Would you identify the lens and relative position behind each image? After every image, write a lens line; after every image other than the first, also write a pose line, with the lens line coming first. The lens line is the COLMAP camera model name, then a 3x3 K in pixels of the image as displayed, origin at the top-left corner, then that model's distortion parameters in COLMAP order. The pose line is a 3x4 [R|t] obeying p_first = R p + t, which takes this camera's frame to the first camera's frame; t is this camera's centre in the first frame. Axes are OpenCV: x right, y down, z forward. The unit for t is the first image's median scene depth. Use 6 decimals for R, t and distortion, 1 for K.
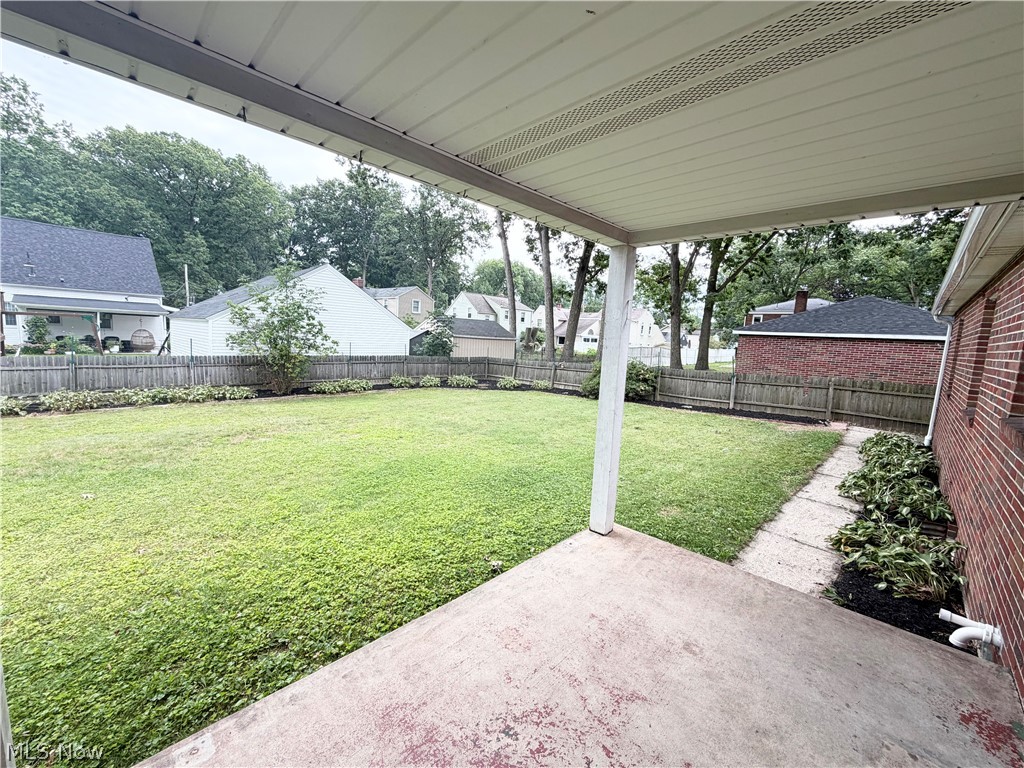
lens RADIAL K [[406.1, 0, 514.8], [0, 406.1, 385.8], [0, 0, 1]] dist [-0.001520, 0.000428]
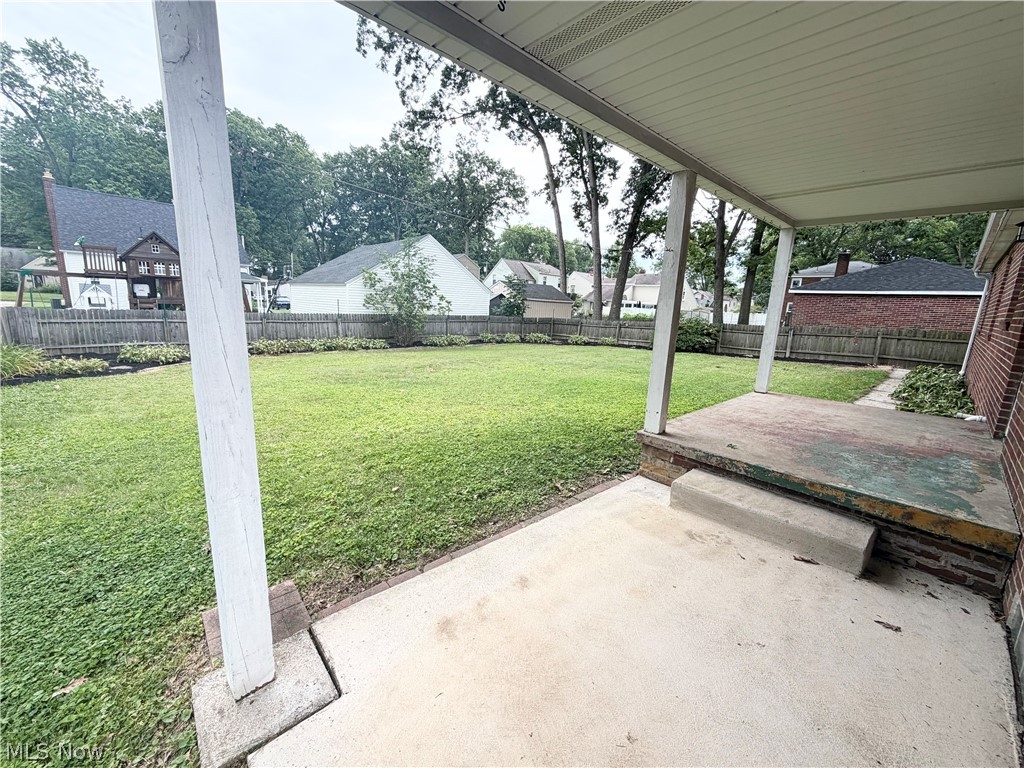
lens RADIAL K [[406.1, 0, 516.1], [0, 406.1, 385.4], [0, 0, 1]] dist [-0.001520, 0.000428]
pose [[0.999022, 0.001540, -0.044194, -0.107235], [0.001802, 0.997145, 0.075488, 0.026400], [0.044185, -0.075494, 0.996167, -0.111665]]
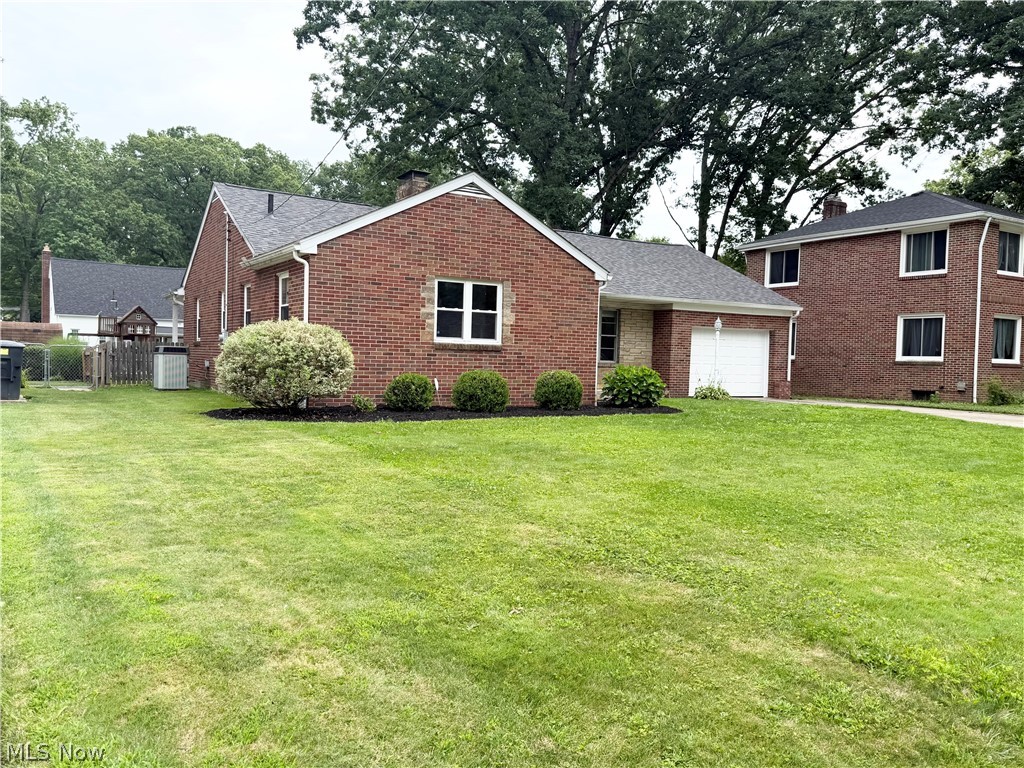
lens RADIAL K [[764.0, 0, 509.4], [0, 764.0, 383.8], [0, 0, 1]] dist [0.034787, -0.027319]
pose [[0.968204, -0.024089, -0.249001, 0.496562], [-0.000825, 0.995040, -0.099471, 0.173316], [0.250162, 0.096514, 0.963382, -0.876482]]
